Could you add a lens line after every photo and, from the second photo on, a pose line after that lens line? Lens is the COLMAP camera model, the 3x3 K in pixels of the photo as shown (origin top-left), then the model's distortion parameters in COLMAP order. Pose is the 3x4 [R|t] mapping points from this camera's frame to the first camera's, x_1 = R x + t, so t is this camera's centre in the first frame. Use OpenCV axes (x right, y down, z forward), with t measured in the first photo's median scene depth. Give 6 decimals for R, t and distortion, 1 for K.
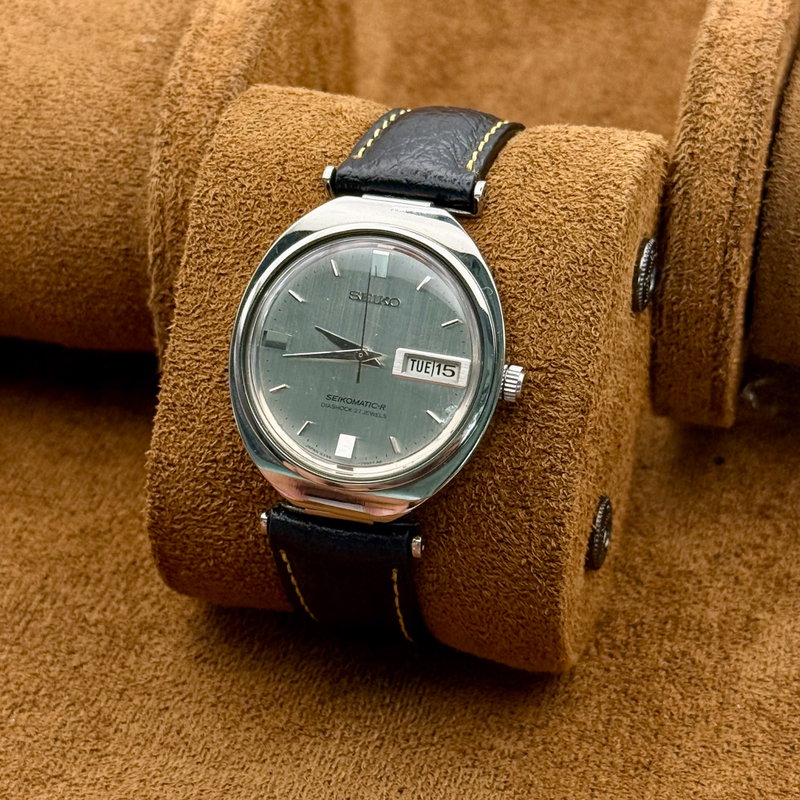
lens RADIAL K [[2282.0, 0, 401.5], [0, 2282.0, 400.7], [0, 0, 1]] dist [0.187145, 0.000000]
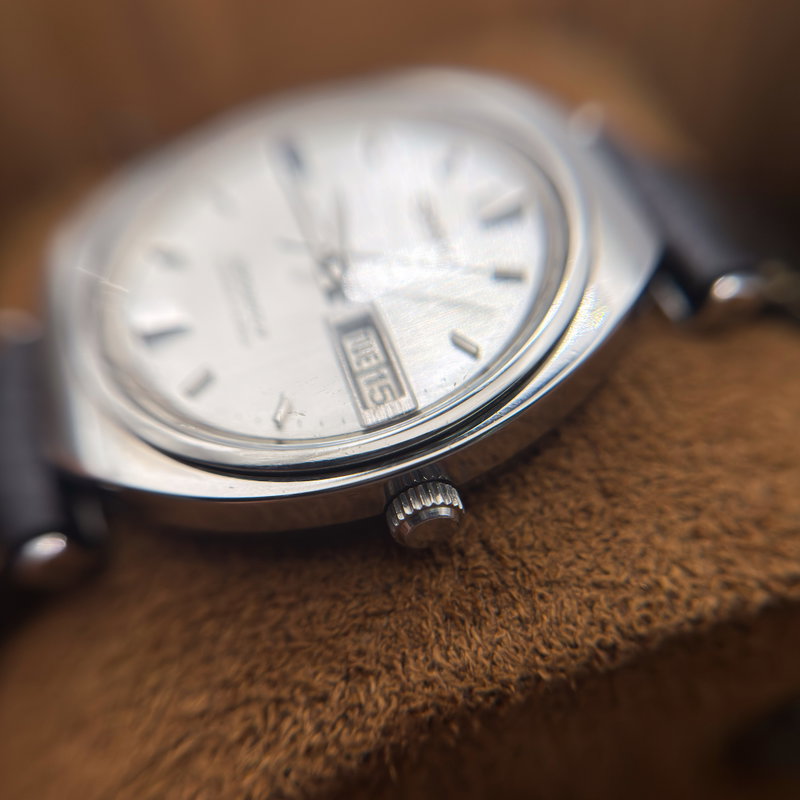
lens RADIAL K [[1012.5, 0, 393.7], [0, 1012.5, 397.6], [0, 0, 1]] dist [0.671007, 0.000000]
pose [[0.502191, 0.751368, -0.428078, 0.114766], [-0.854757, 0.506361, -0.113971, 0.010995], [0.131128, 0.423138, 0.896526, 0.782025]]
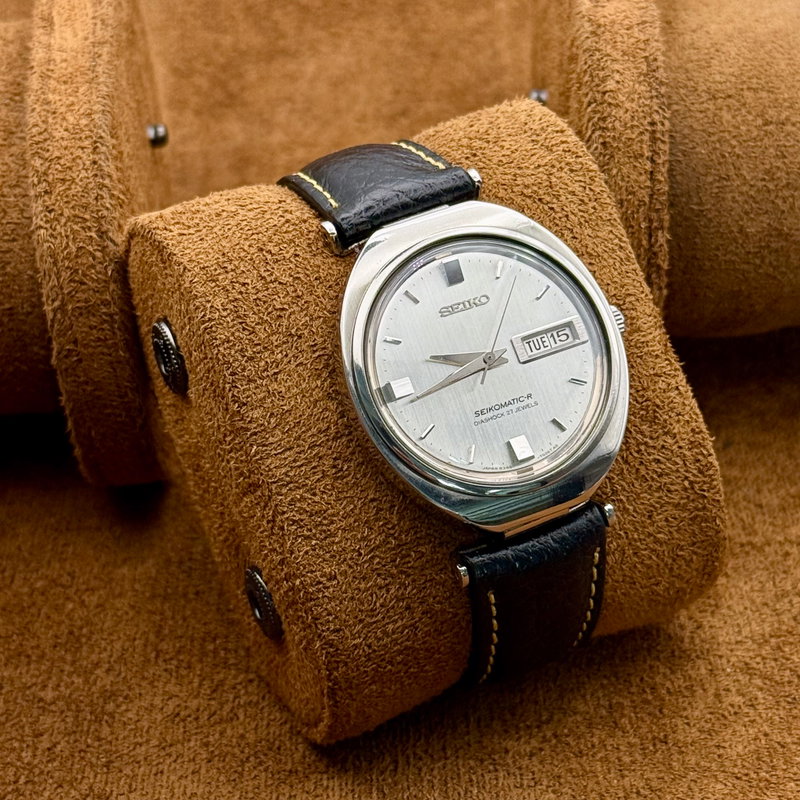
lens RADIAL K [[2282.0, 0, 405.8], [0, 2282.0, 428.1], [0, 0, 1]] dist [0.187145, 0.000000]
pose [[0.728781, -0.399259, 0.556301, -0.581742], [0.487160, 0.873237, -0.011477, 0.000407], [-0.481201, 0.279372, 0.830902, 0.215198]]
